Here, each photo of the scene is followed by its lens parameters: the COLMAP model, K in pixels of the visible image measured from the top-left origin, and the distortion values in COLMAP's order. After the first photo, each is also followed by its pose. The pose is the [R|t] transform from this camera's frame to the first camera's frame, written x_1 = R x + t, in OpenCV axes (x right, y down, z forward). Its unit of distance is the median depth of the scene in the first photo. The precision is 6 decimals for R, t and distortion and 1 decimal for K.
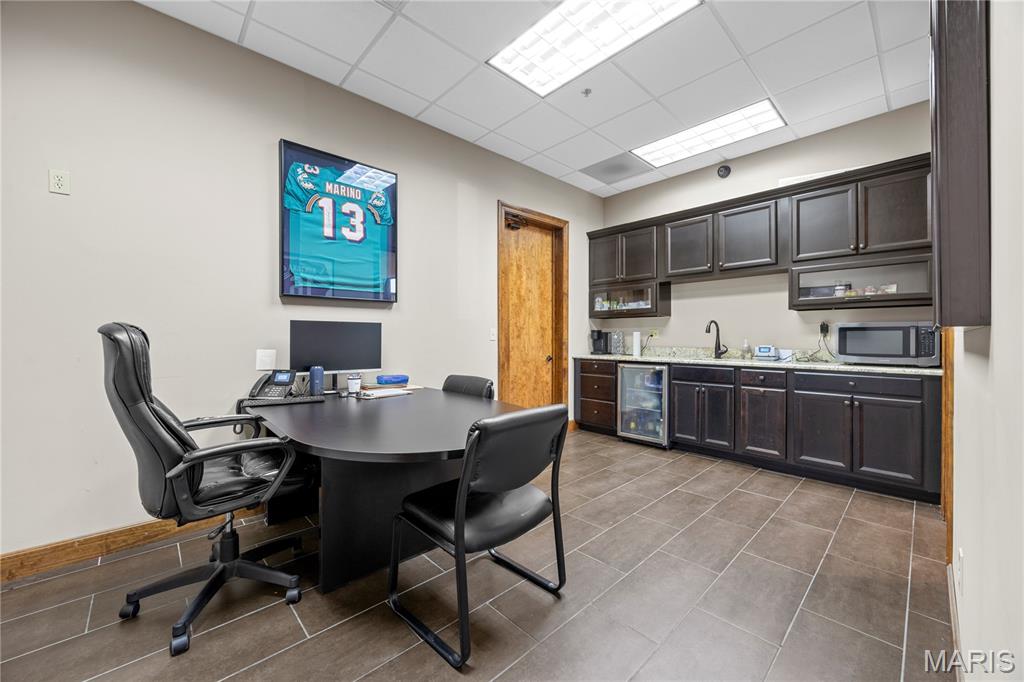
lens RADIAL K [[393.7, 0, 508.4], [0, 393.7, 333.8], [0, 0, 1]] dist [0.000174, 0.000045]
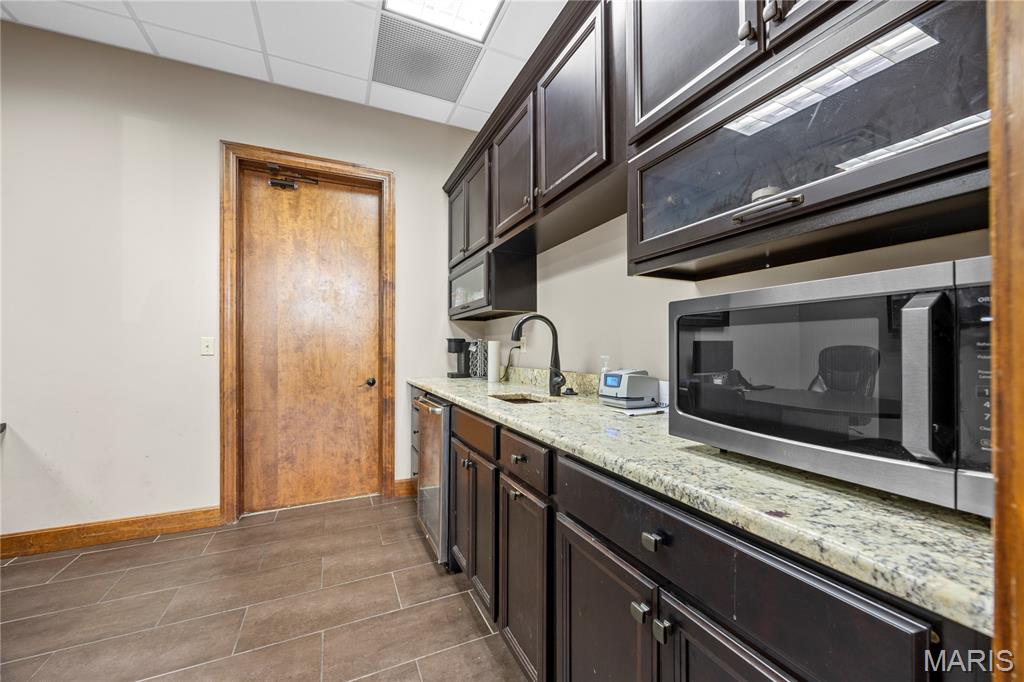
lens RADIAL K [[390.7, 0, 508.4], [0, 390.7, 345.4], [0, 0, 1]] dist [-0.001337, 0.000132]
pose [[0.949283, -0.005523, -0.314373, 0.836002], [0.005570, 0.999984, -0.000749, 0.004043], [0.314372, -0.001040, 0.949299, 0.712779]]
